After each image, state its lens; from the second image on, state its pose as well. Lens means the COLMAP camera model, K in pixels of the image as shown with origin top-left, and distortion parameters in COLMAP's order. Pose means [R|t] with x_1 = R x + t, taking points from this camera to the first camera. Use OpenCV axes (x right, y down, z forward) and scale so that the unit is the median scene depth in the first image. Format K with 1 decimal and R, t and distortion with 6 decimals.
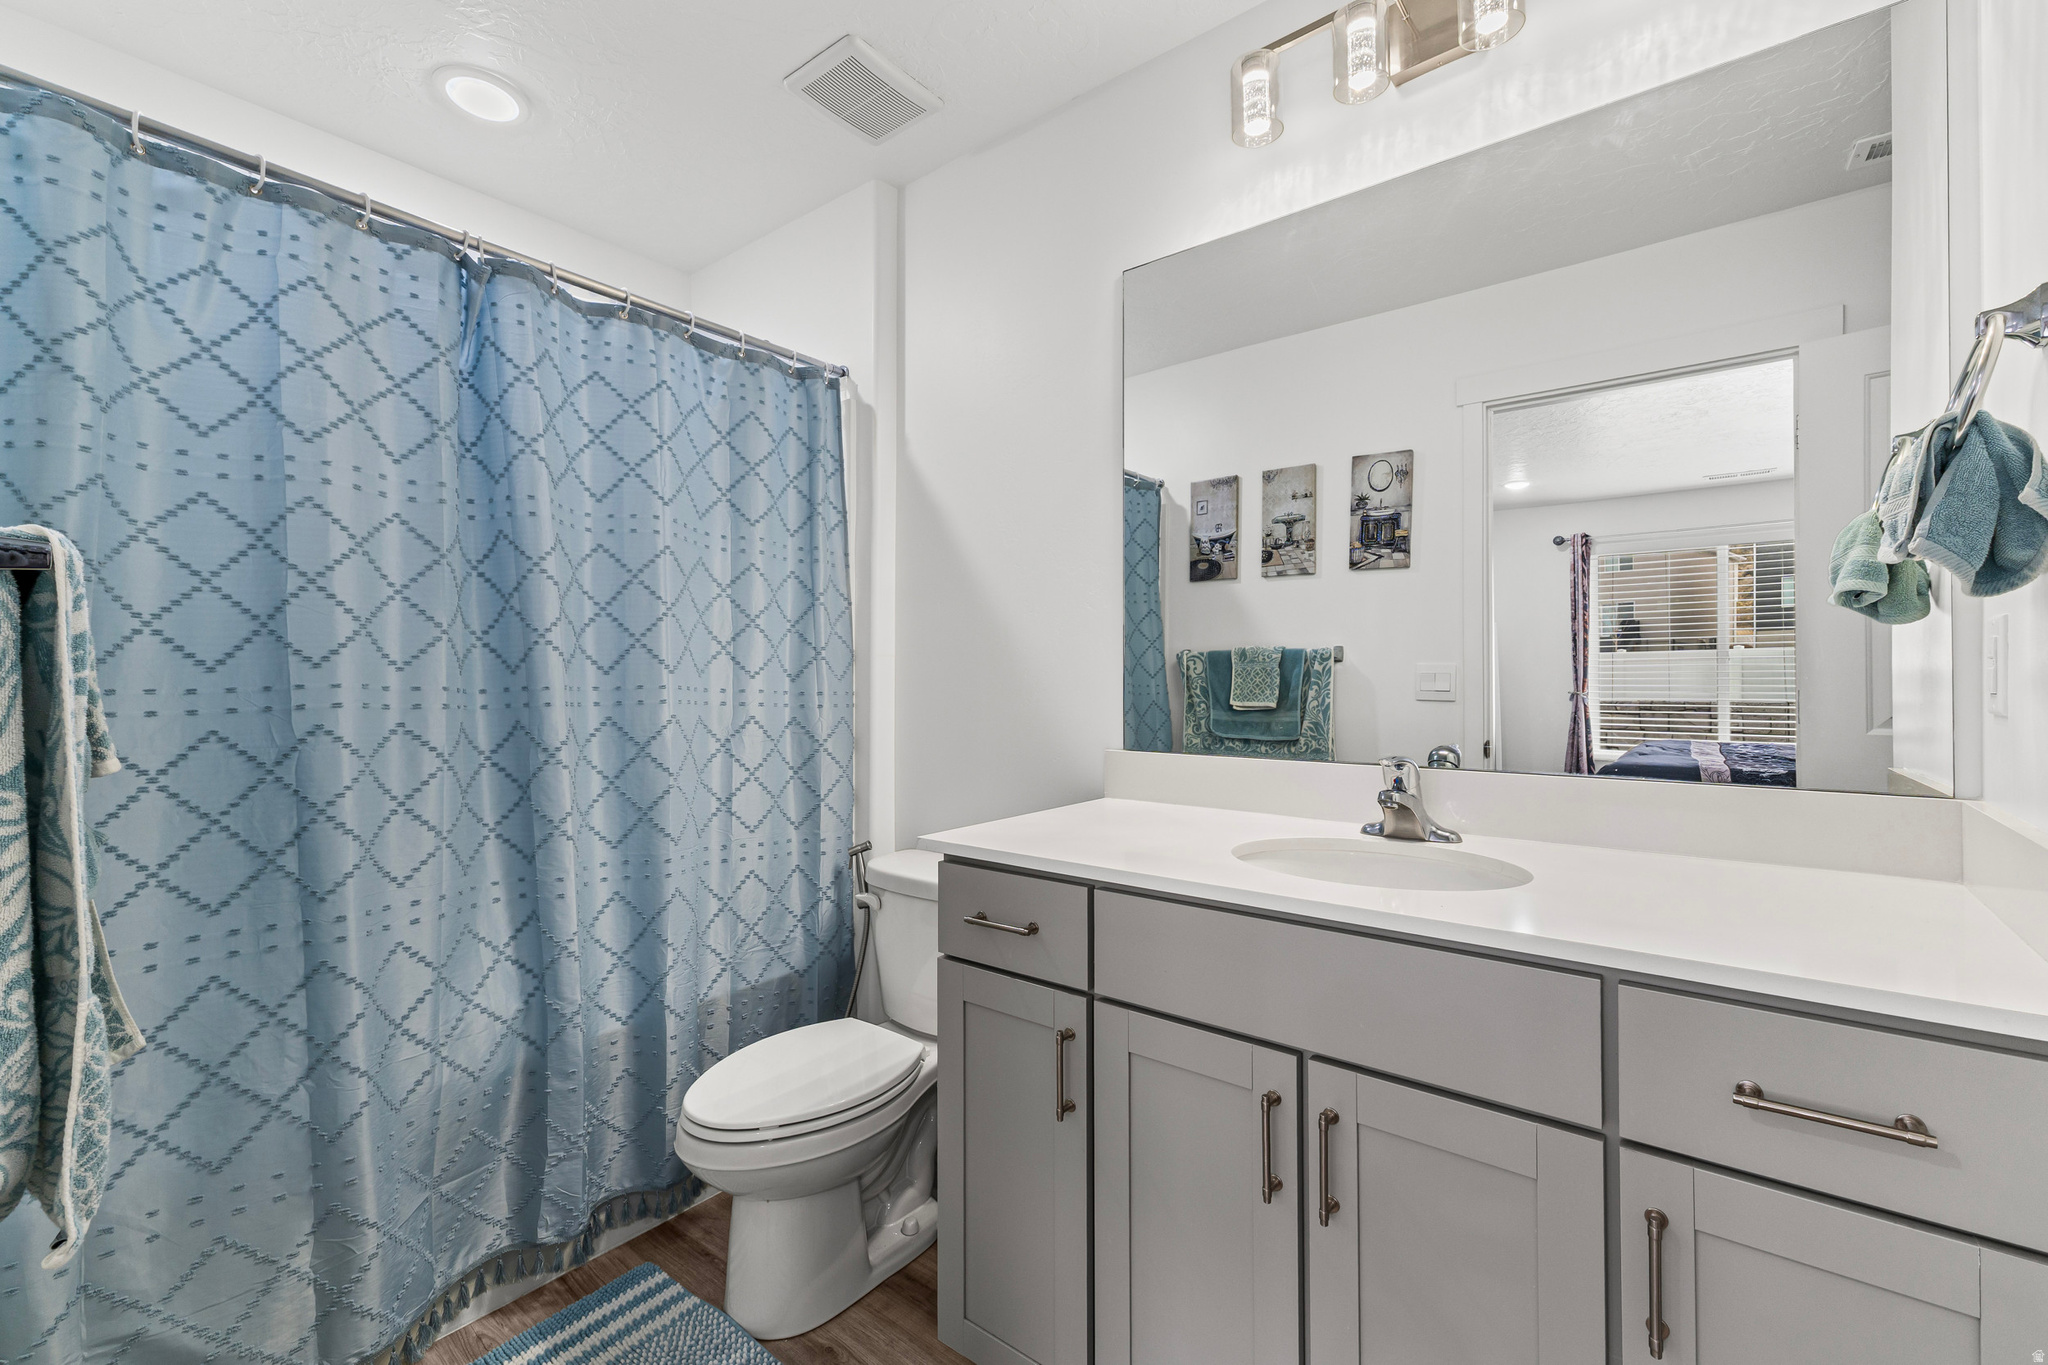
lens RADIAL K [[863.0, 0, 1028.7], [0, 863.0, 673.5], [0, 0, 1]] dist [0.005051, -0.000008]
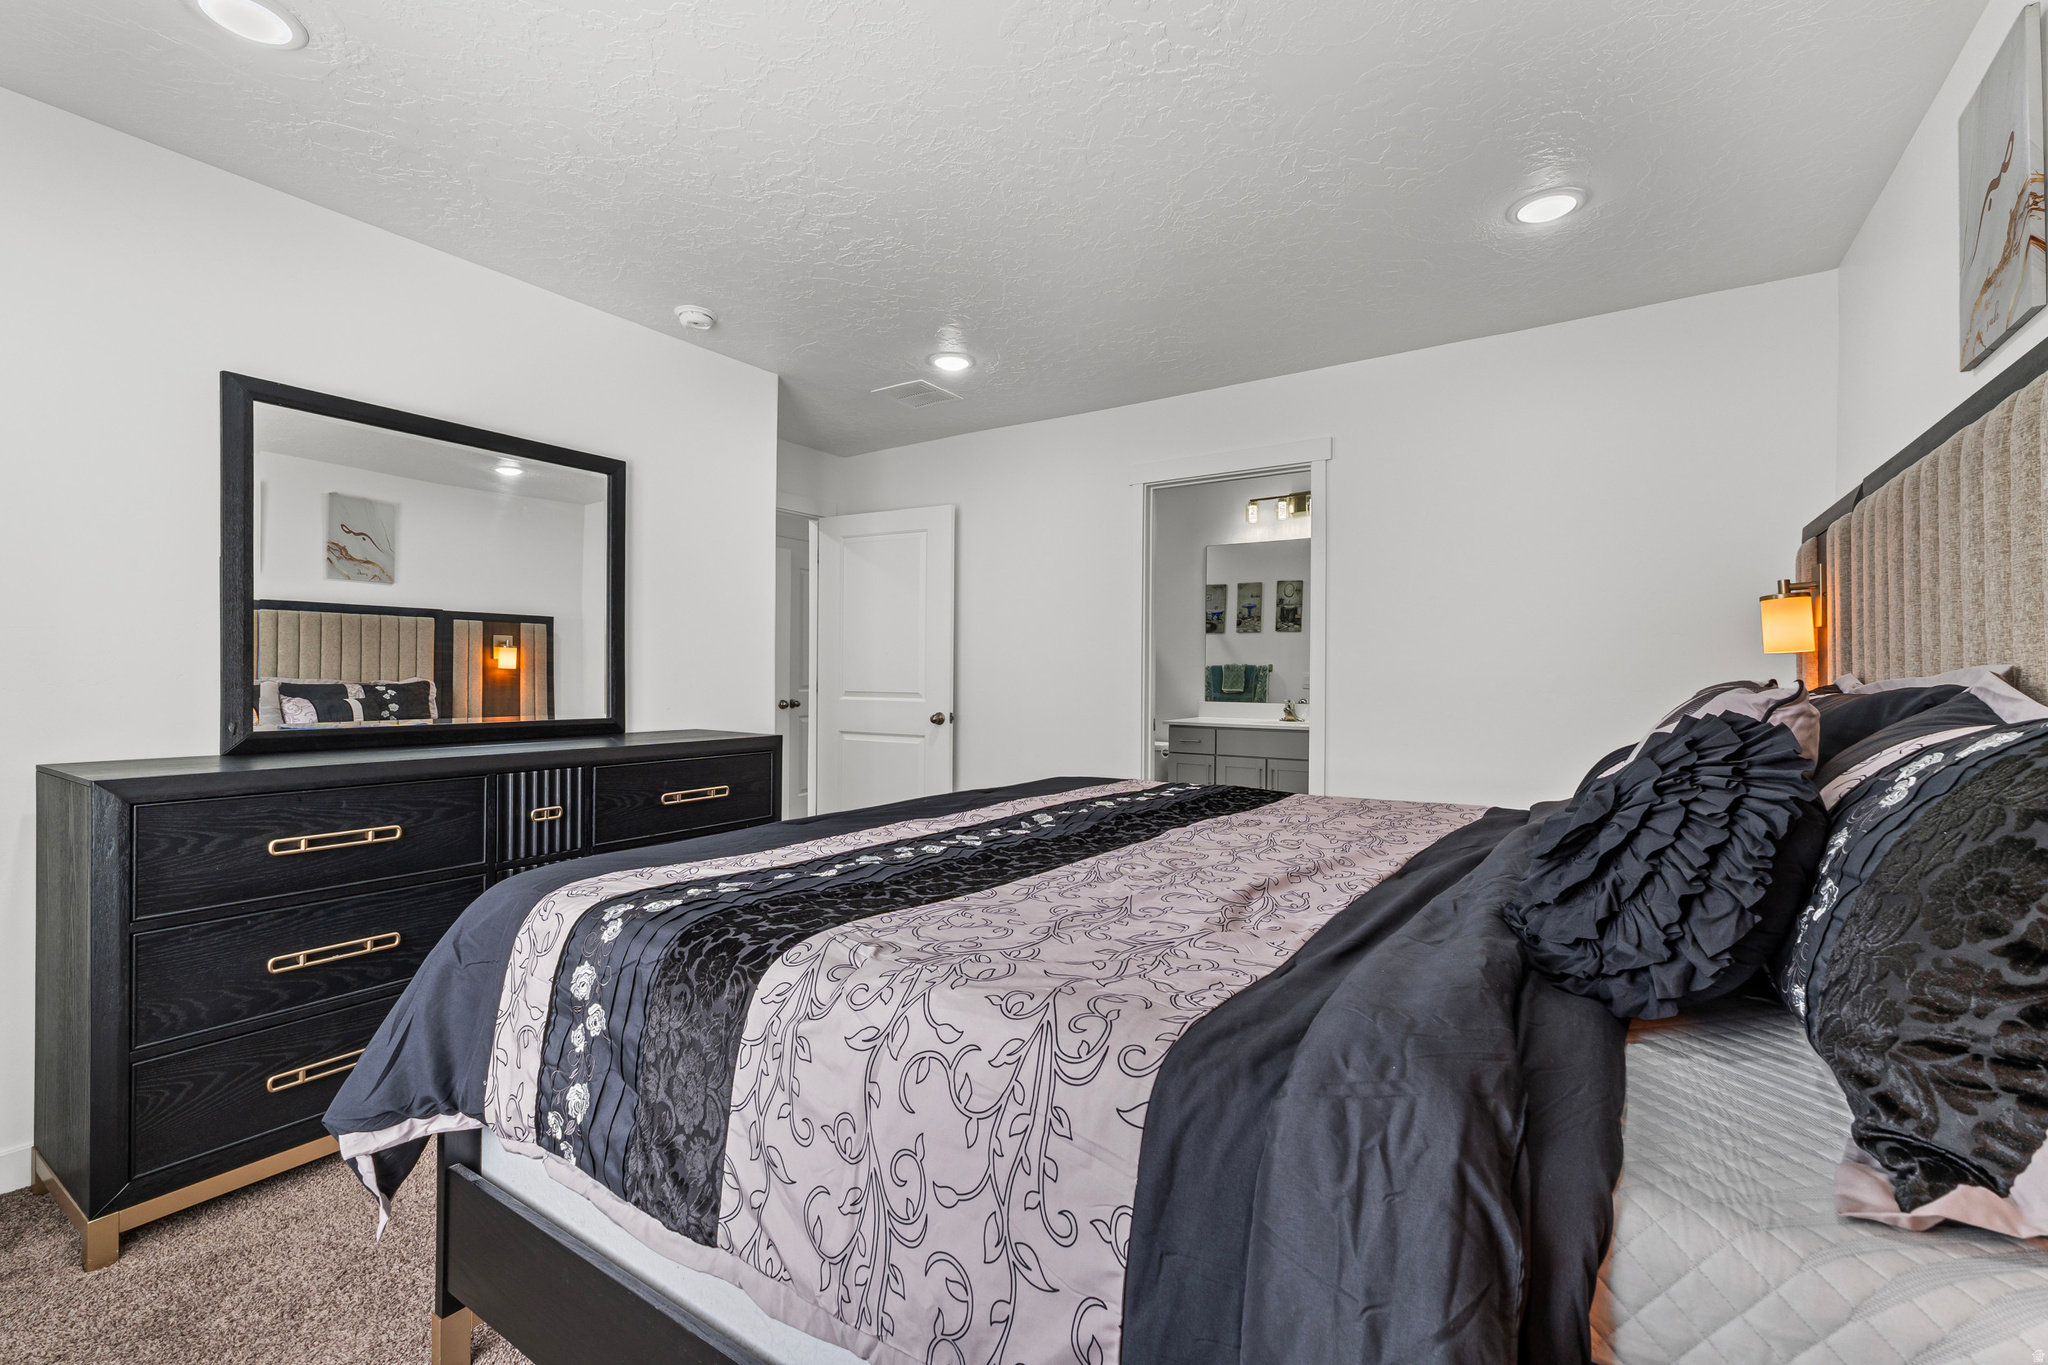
lens RADIAL K [[863.0, 0, 1019.9], [0, 863.0, 682.1], [0, 0, 1]] dist [0.005051, -0.000008]
pose [[0.997747, 0.004623, 0.066929, -0.430316], [-0.004513, 0.999988, -0.001788, 0.020982], [-0.066936, 0.001481, 0.997756, -1.162347]]
